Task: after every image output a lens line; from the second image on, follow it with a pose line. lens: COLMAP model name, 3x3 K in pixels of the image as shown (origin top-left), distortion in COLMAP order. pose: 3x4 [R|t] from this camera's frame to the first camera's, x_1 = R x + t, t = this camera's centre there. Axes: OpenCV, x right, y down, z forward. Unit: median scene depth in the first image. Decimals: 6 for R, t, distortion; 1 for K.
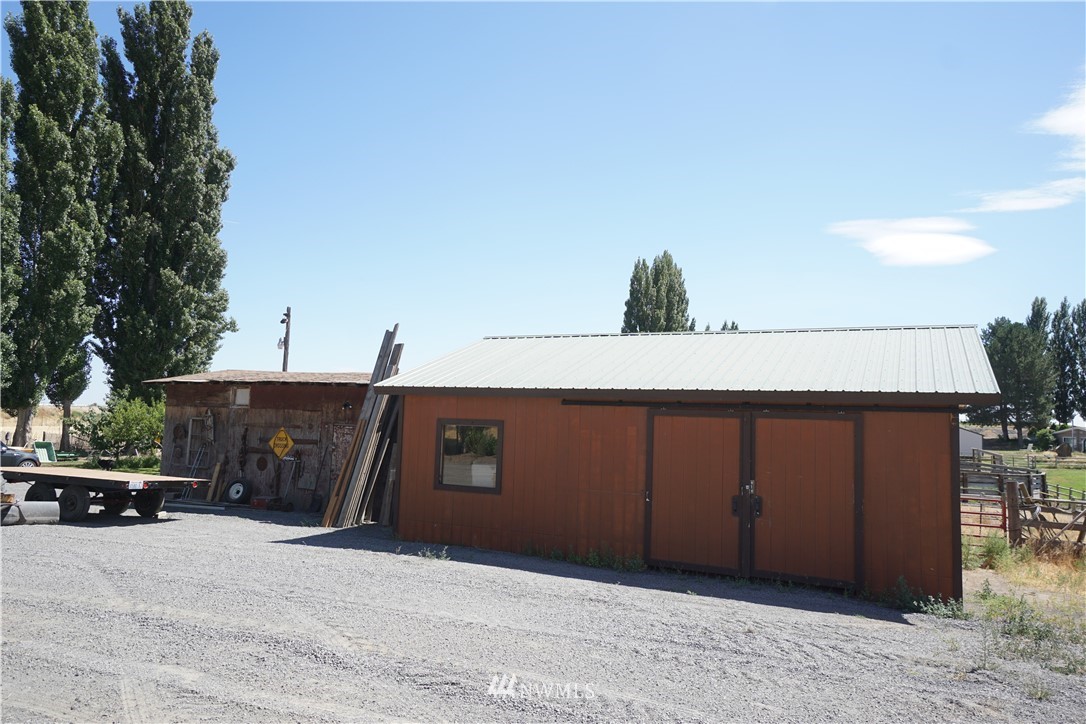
lens RADIAL K [[744.1, 0, 540.6], [0, 744.1, 353.1], [0, 0, 1]] dist [0.028959, 0.000408]
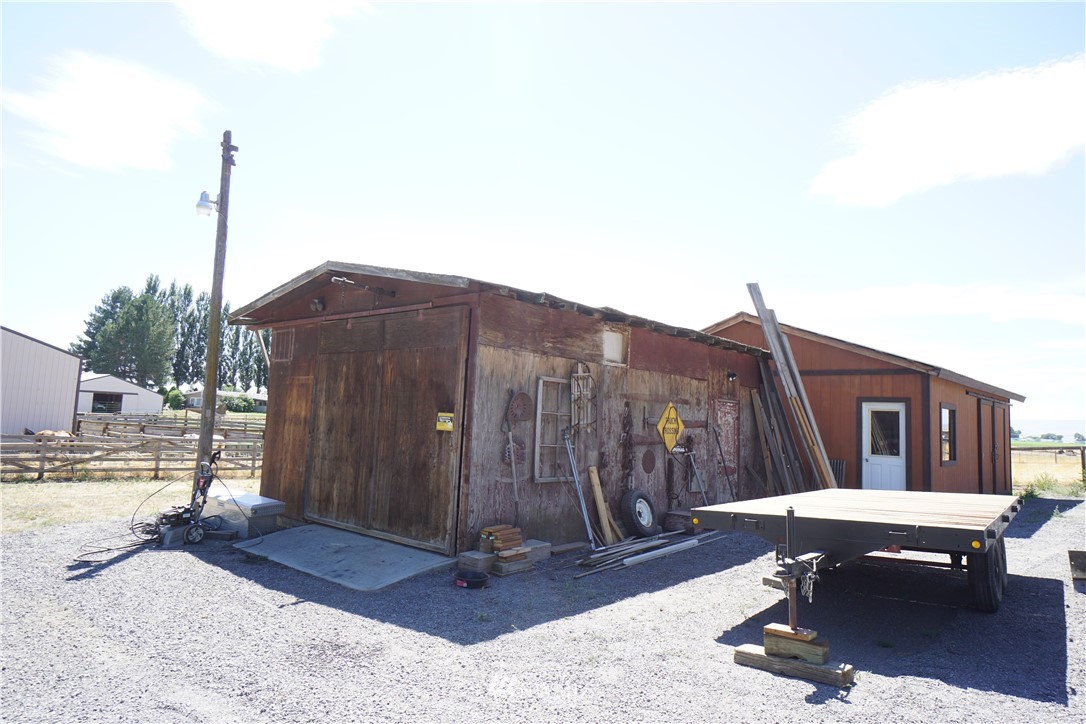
lens RADIAL K [[672.5, 0, 543.0], [0, 672.5, 362.0], [0, 0, 1]] dist [0.011665, 0.002647]
pose [[0.288777, 0.060635, 0.955474, -0.438955], [-0.120658, 0.992340, -0.026508, 0.044219], [-0.949763, -0.107631, 0.293881, 0.443247]]
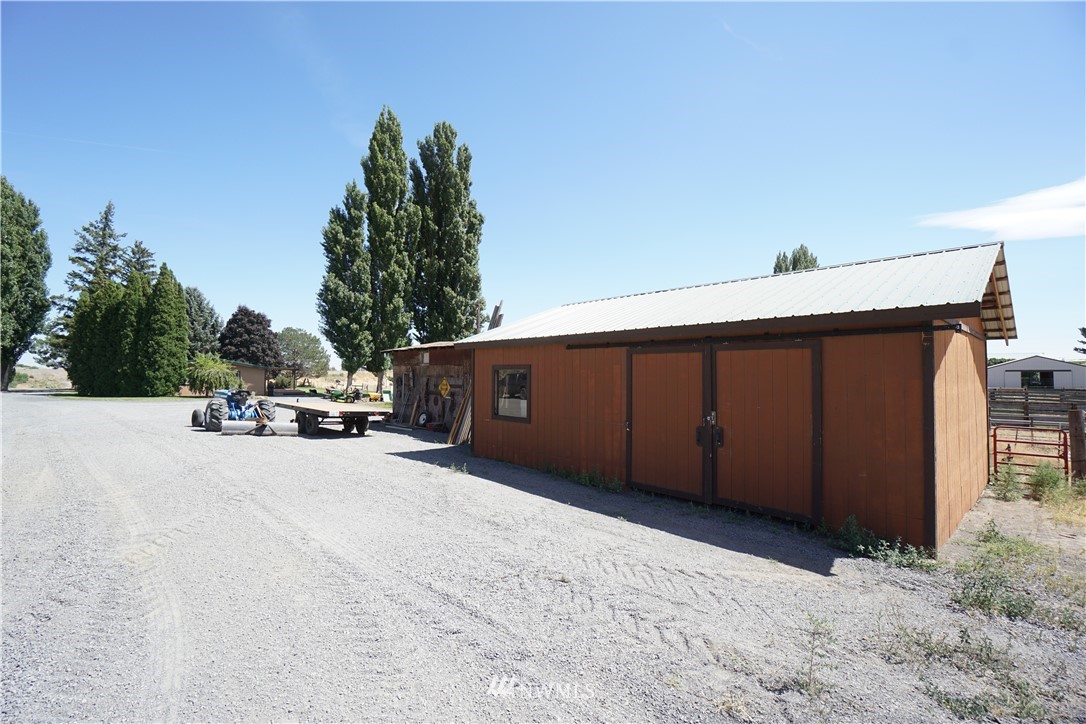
lens RADIAL K [[474.8, 0, 538.4], [0, 474.8, 356.0], [0, 0, 1]] dist [-0.064135, 0.022533]
pose [[0.929501, -0.041812, -0.366443, 0.084367], [0.059634, 0.997518, 0.037446, 0.015706], [0.363967, -0.056658, 0.929687, 0.089312]]
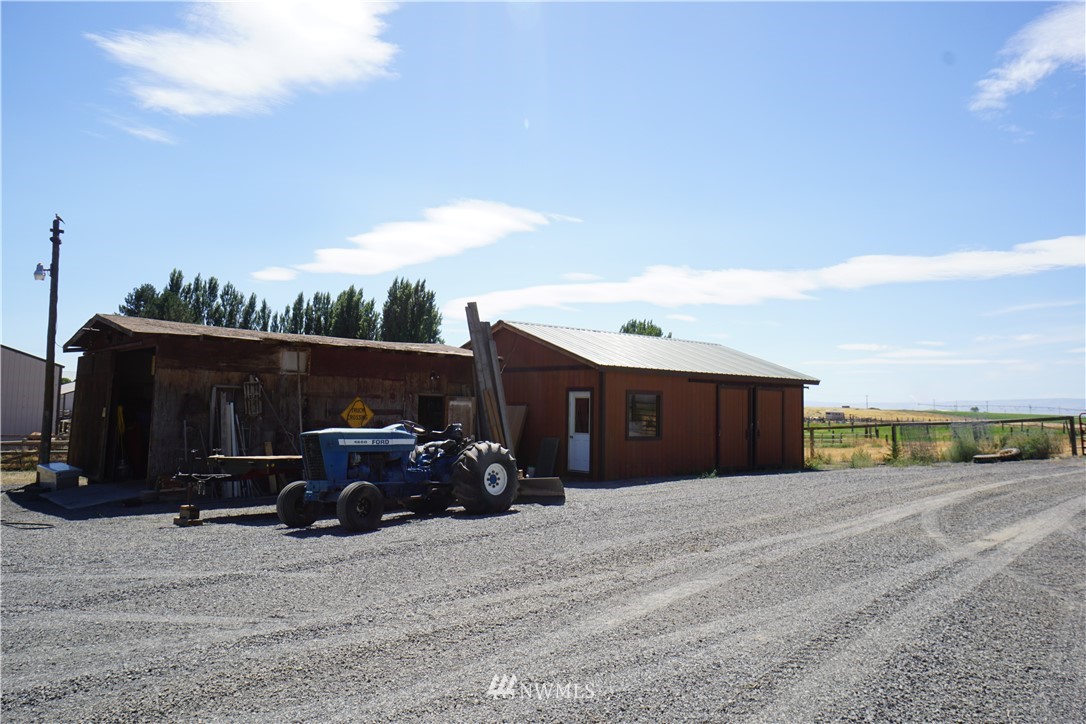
lens RADIAL K [[776.1, 0, 543.0], [0, 776.1, 362.0], [0, 0, 1]] dist [0.036260, 0.000859]
pose [[0.396363, 0.029890, 0.917607, -0.530946], [-0.089333, 0.995983, 0.006144, 0.014561], [-0.913737, -0.084408, 0.397441, 0.199971]]
